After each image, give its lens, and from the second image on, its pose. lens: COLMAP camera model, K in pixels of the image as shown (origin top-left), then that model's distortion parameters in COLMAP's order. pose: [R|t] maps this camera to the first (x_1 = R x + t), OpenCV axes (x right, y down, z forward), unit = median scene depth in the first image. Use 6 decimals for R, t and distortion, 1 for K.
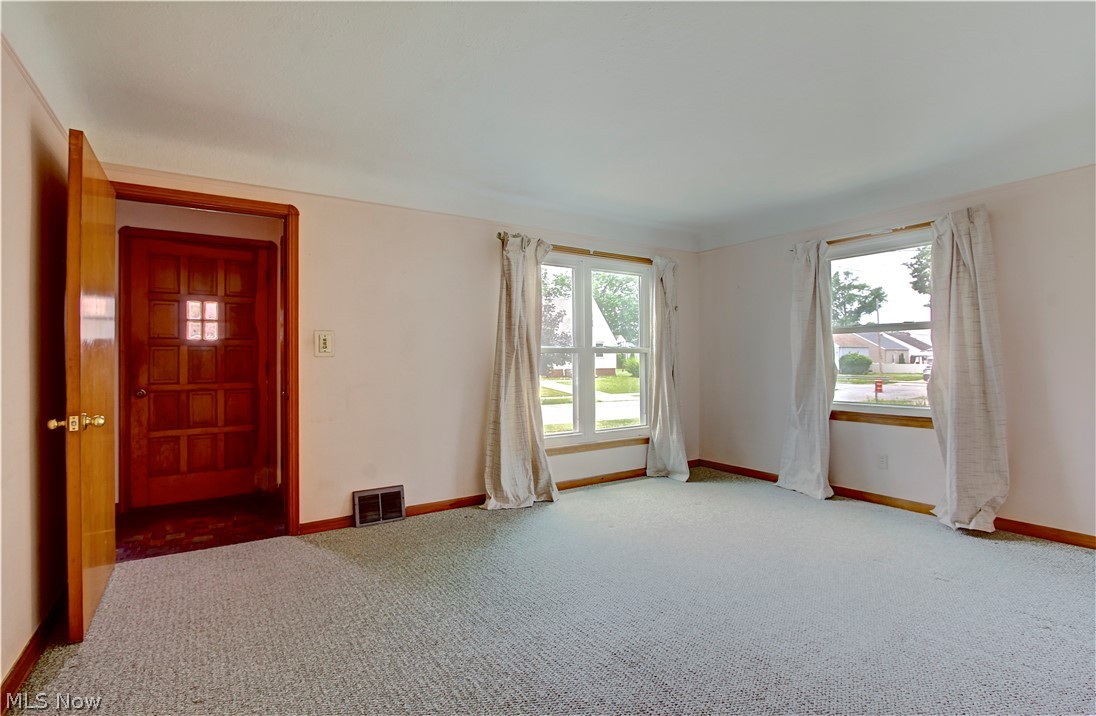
lens RADIAL K [[524.8, 0, 544.9], [0, 524.8, 353.2], [0, 0, 1]] dist [-0.000875, -0.000065]
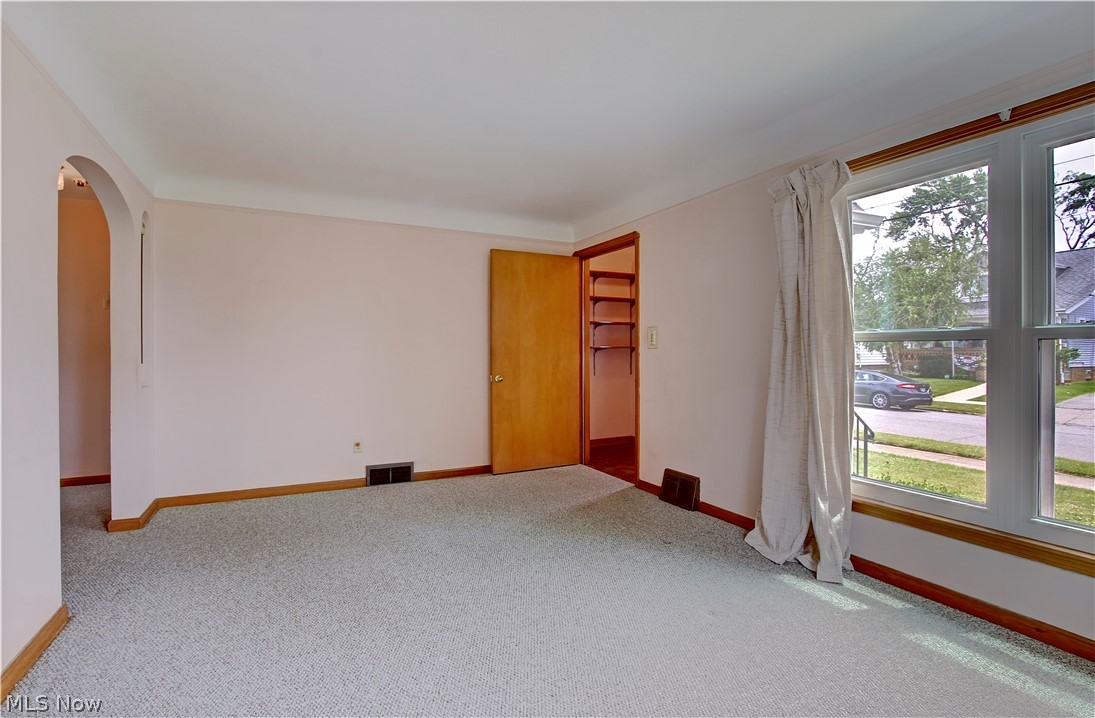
lens RADIAL K [[524.4, 0, 545.8], [0, 524.4, 358.2], [0, 0, 1]] dist [-0.000875, -0.000065]
pose [[-0.117548, 0.023329, -0.992793, 0.797238], [0.015384, 0.999647, 0.021669, -0.001224], [0.992948, -0.012726, -0.117865, 0.892486]]
